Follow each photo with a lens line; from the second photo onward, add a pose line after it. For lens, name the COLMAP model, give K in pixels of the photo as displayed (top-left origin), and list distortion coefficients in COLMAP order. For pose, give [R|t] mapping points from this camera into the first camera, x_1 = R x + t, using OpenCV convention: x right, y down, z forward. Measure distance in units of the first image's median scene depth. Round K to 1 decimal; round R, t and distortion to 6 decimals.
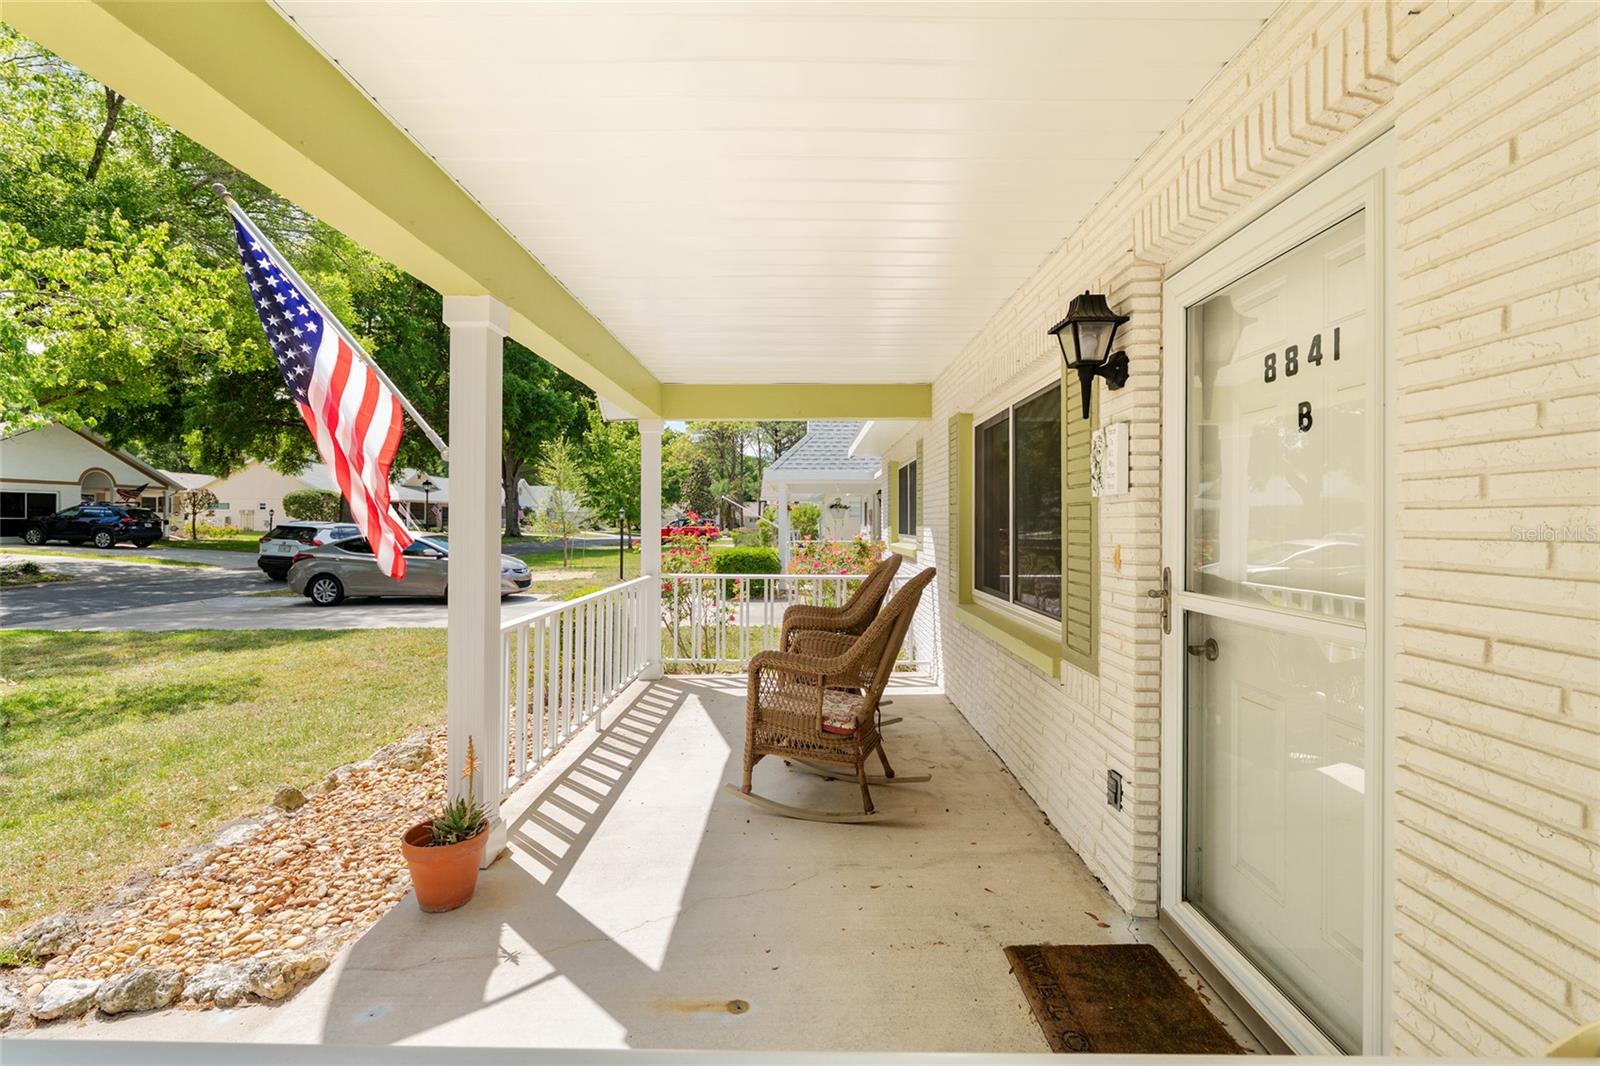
lens RADIAL K [[694.2, 0, 800.0], [0, 694.2, 533.0], [0, 0, 1]] dist [0.000214, -0.000004]
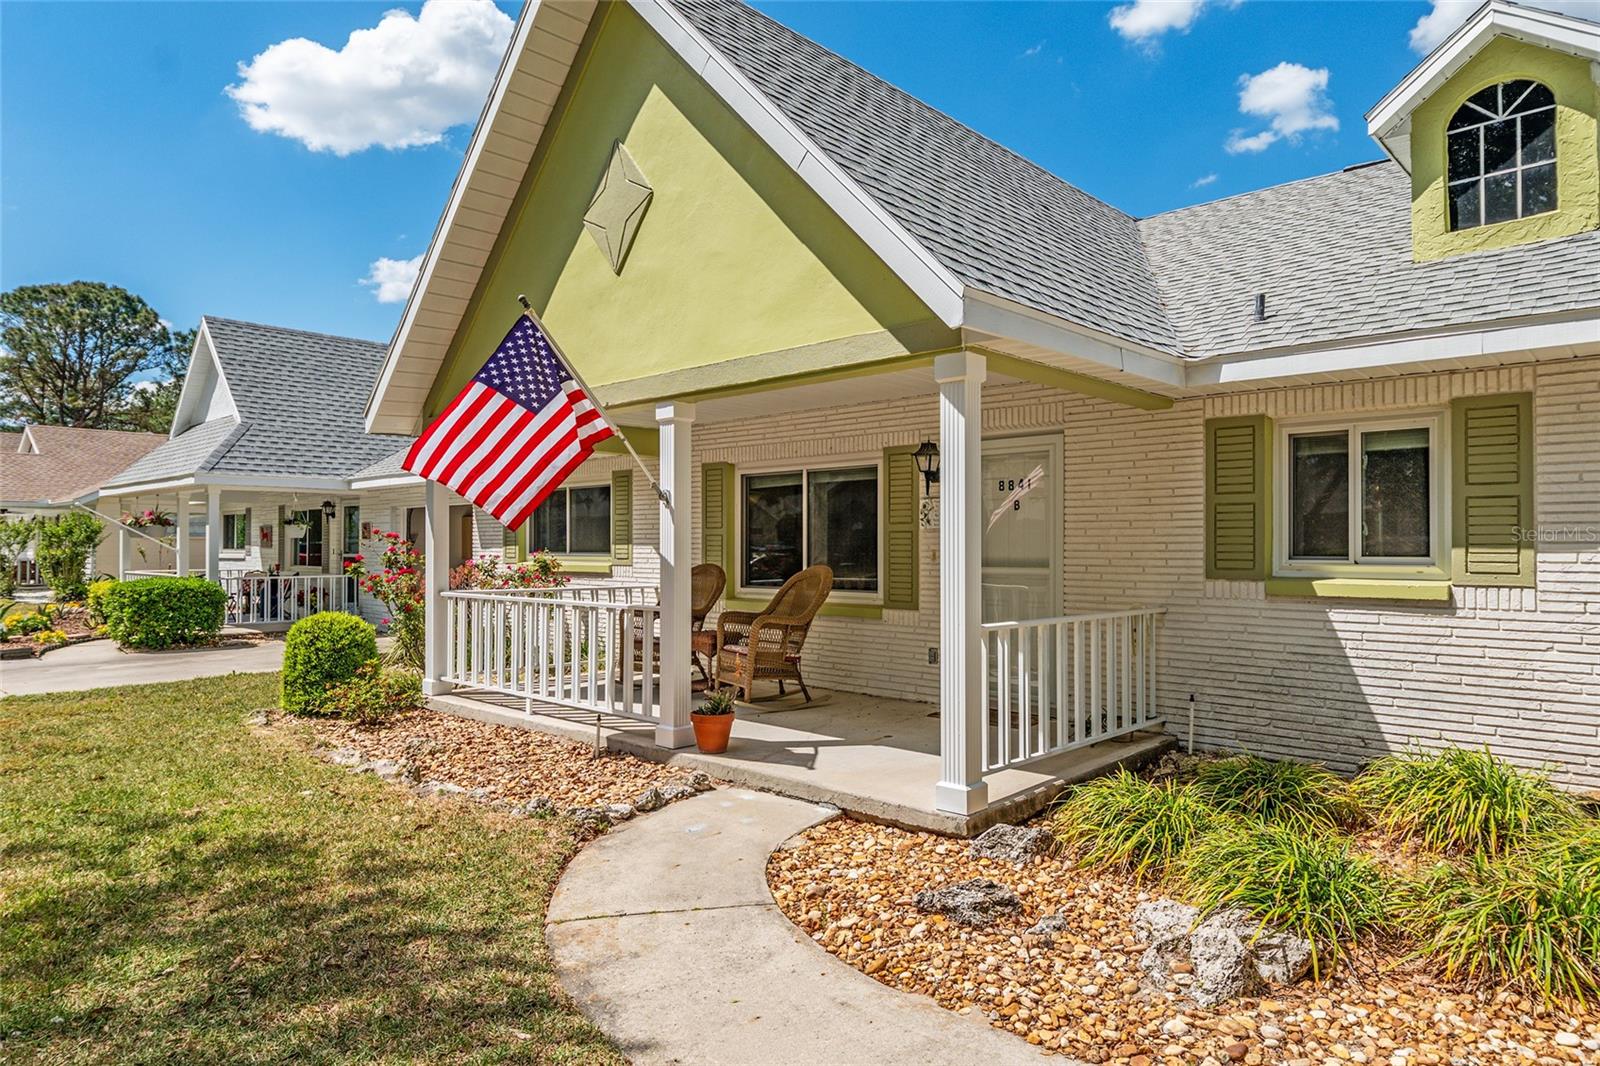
lens RADIAL K [[977.2, 0, 800.0], [0, 977.2, 533.0], [0, 0, 1]] dist [0.000956, 0.000181]
pose [[0.673449, 0.008770, 0.739181, -3.831618], [0.006740, 0.999815, -0.018003, 0.034038], [-0.739203, 0.017106, 0.673266, -1.465595]]
